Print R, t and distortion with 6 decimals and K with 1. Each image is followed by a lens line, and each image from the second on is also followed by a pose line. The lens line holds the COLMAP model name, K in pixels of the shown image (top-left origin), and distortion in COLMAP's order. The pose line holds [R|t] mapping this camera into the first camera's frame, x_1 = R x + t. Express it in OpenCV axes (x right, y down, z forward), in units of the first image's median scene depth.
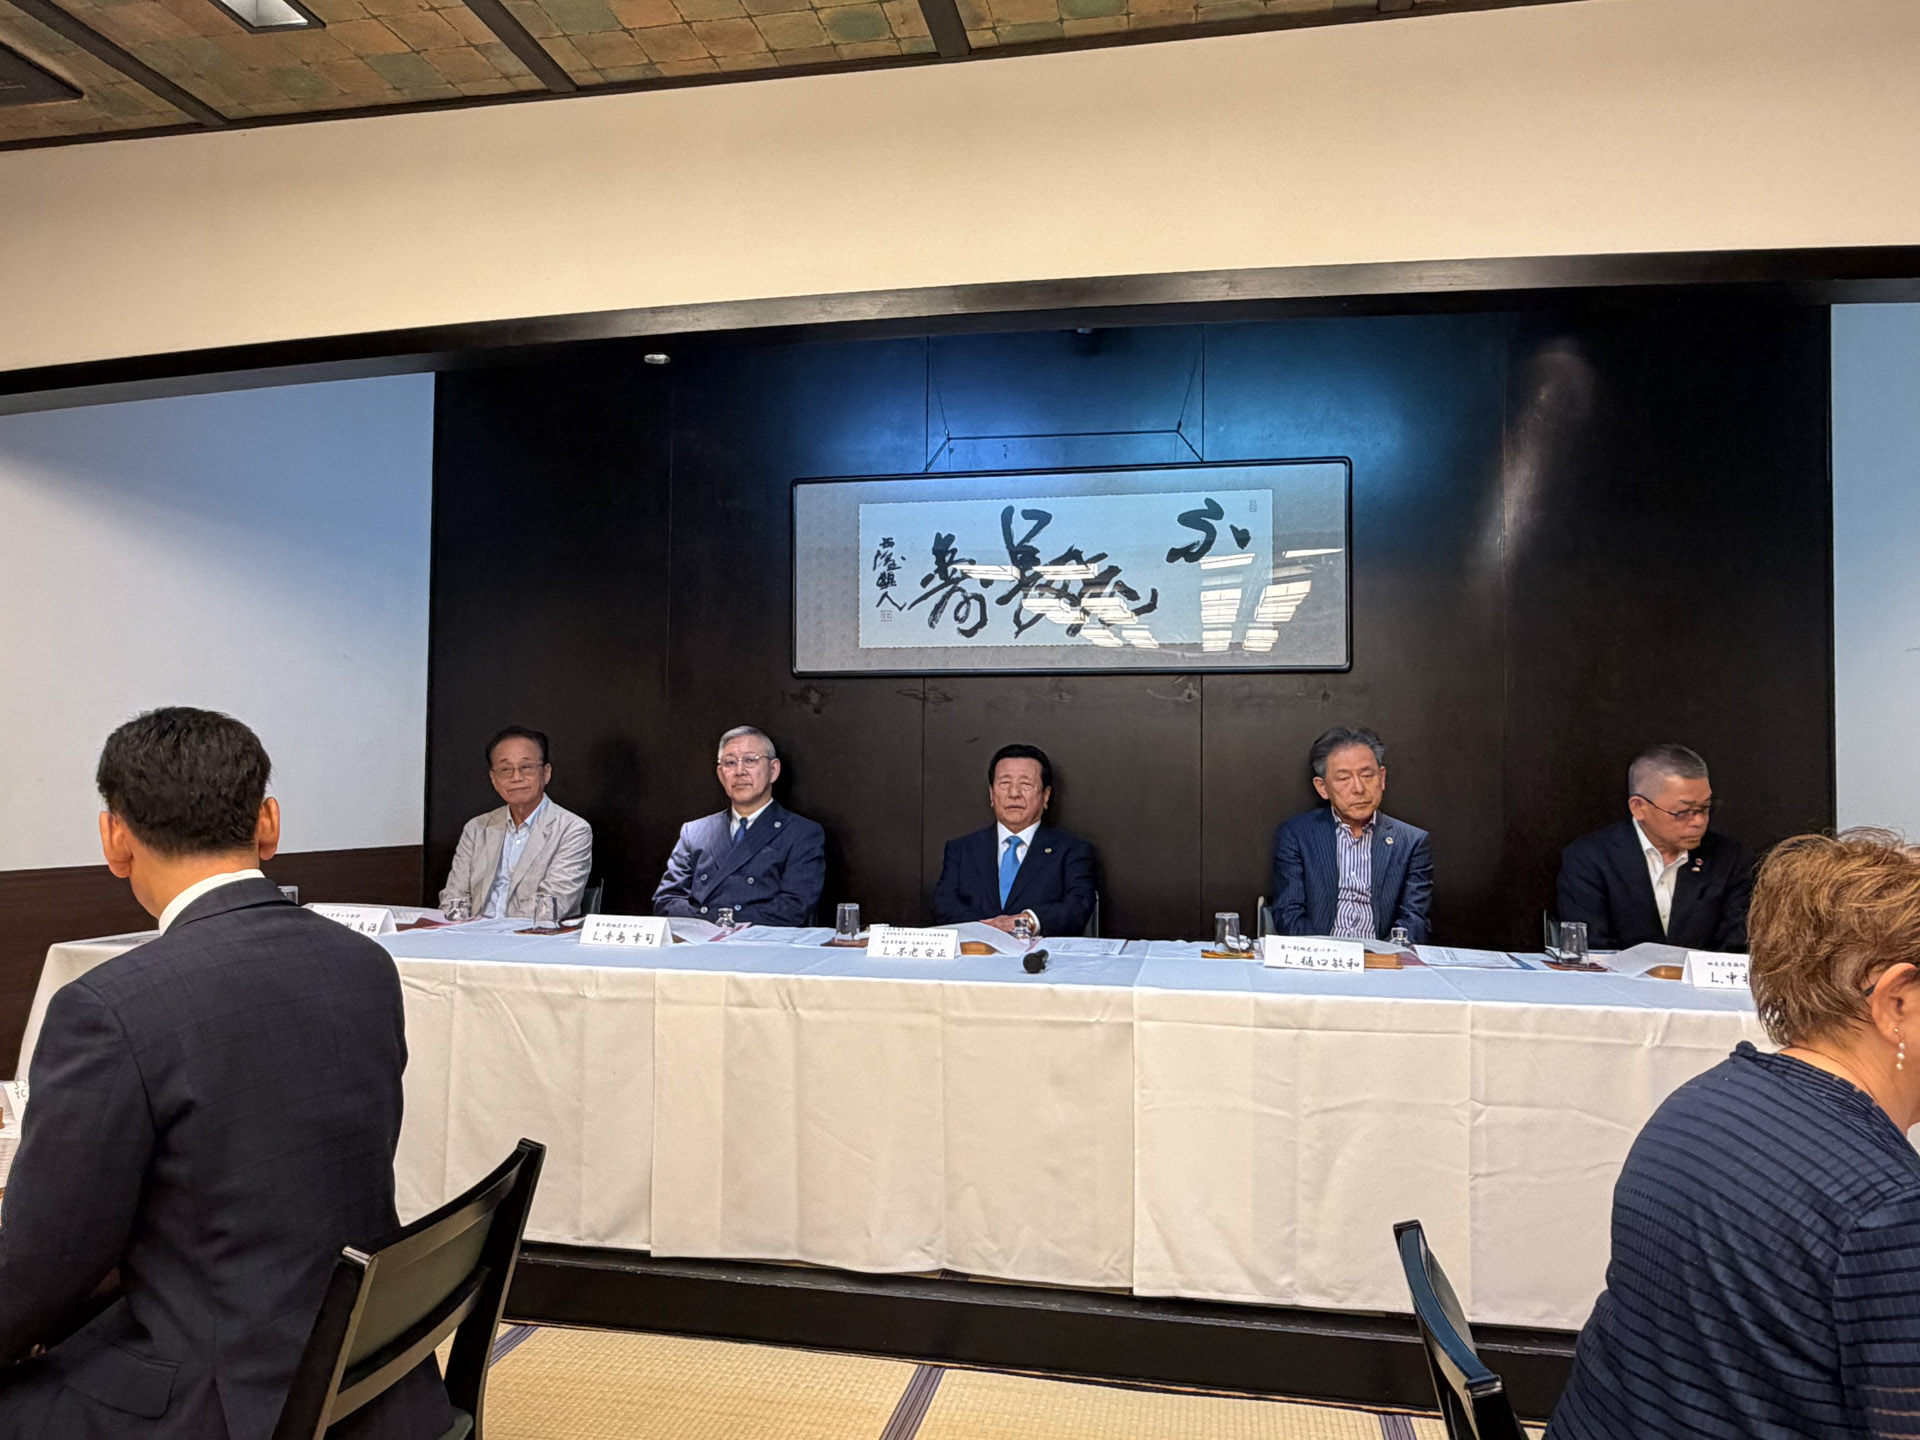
lens RADIAL K [[1320.1, 0, 960.0], [0, 1320.1, 724.8], [0, 0, 1]] dist [-0.000219, -0.002163]
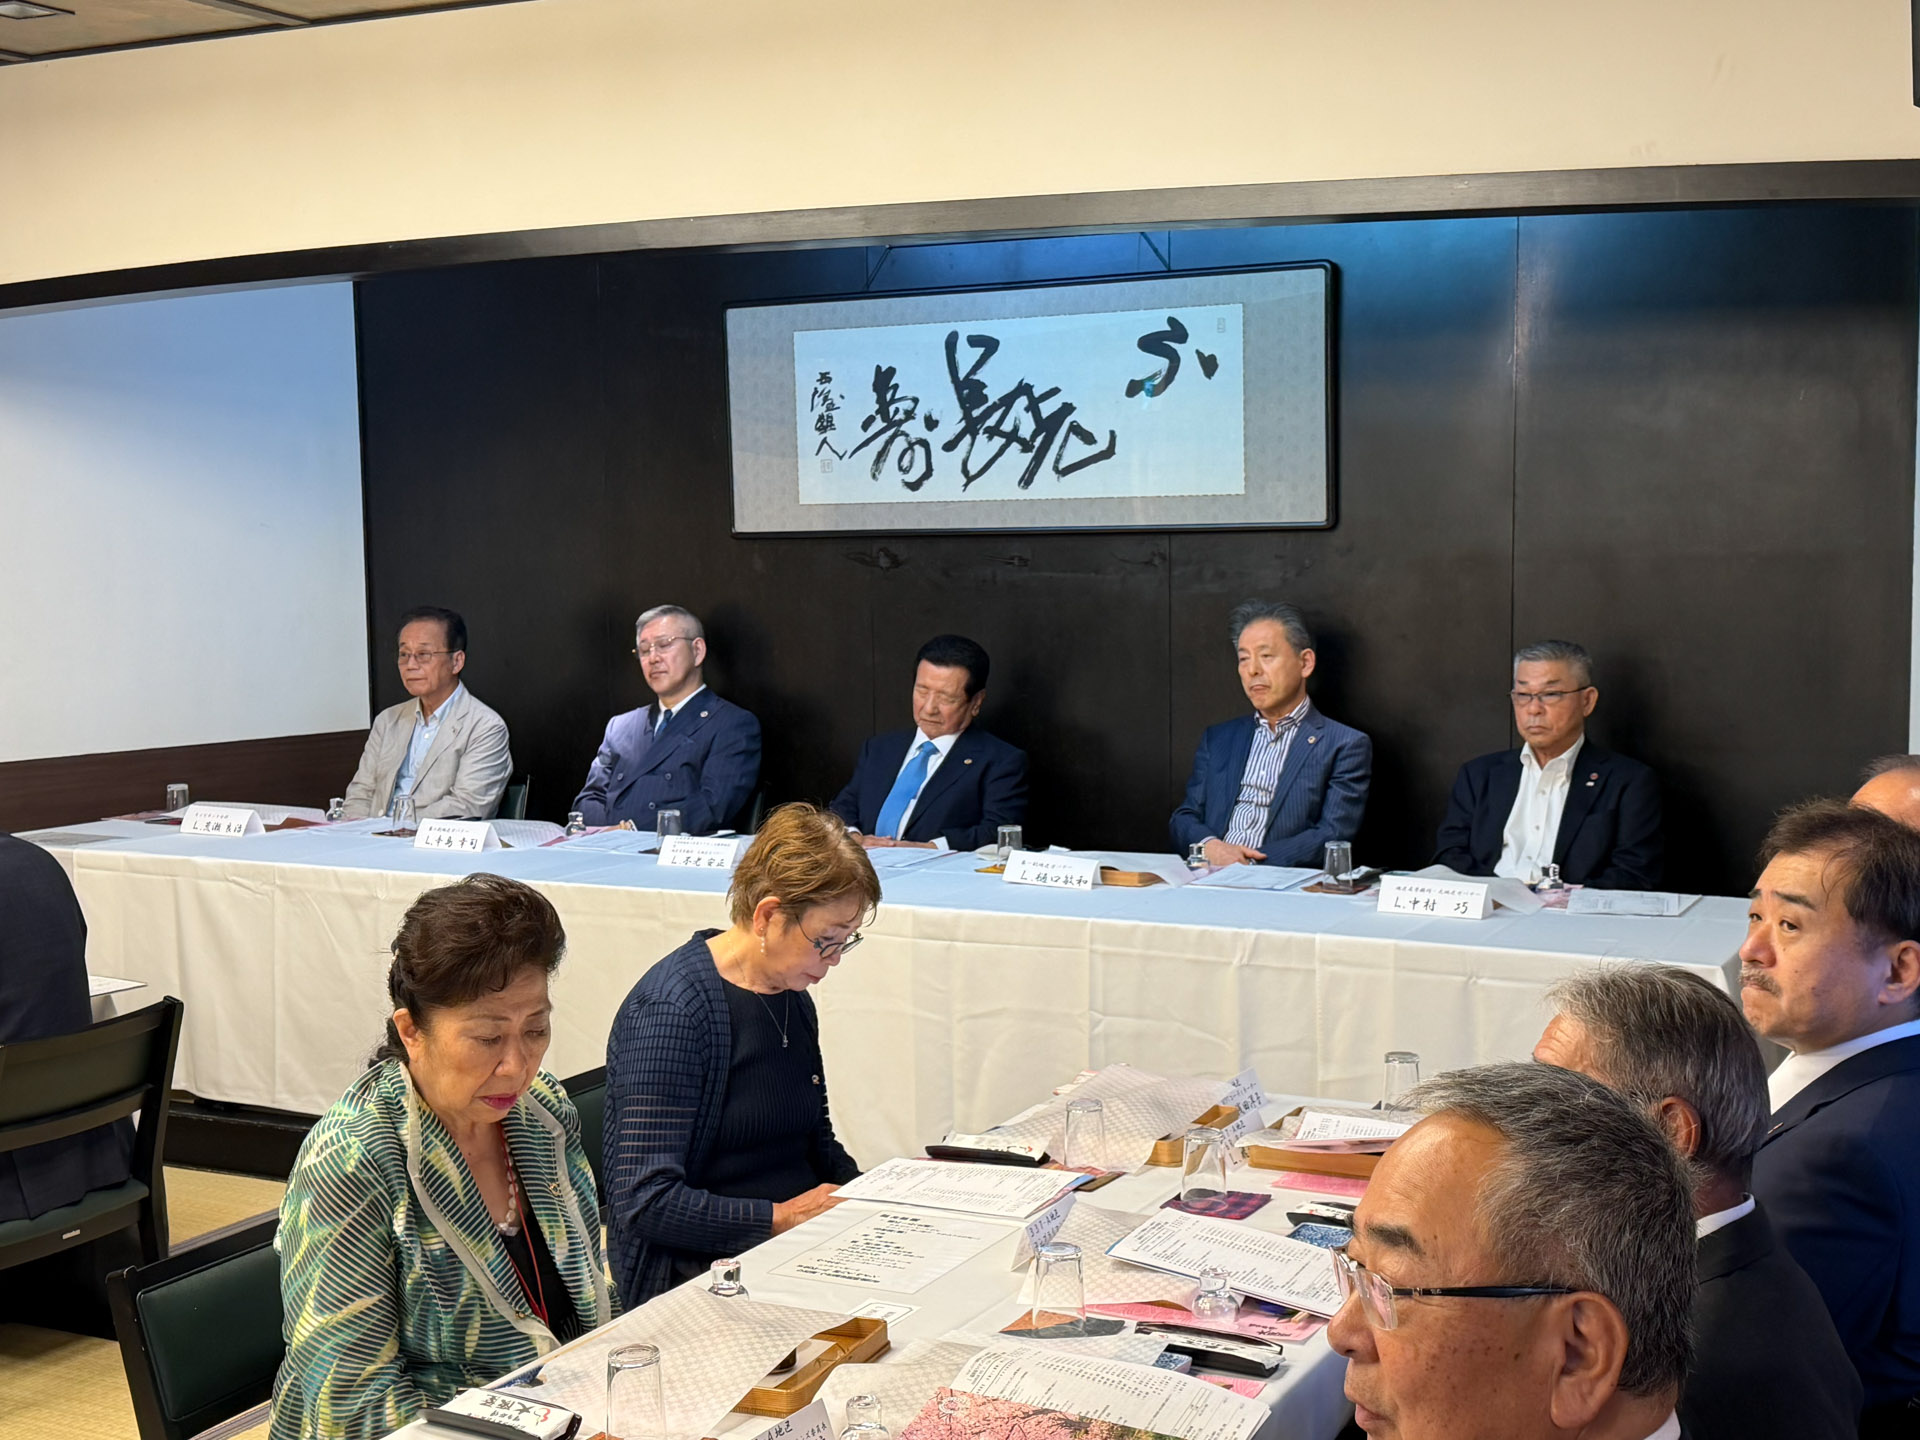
lens RADIAL K [[2333.5, 0, 961.7], [0, 2333.5, 757.3], [0, 0, 1]] dist [0.026171, 0.933691]
pose [[0.961644, 0.004996, -0.274255, 0.464072], [0.031516, 0.991201, 0.128561, -0.092175], [0.272484, -0.132274, 0.953025, -0.451825]]
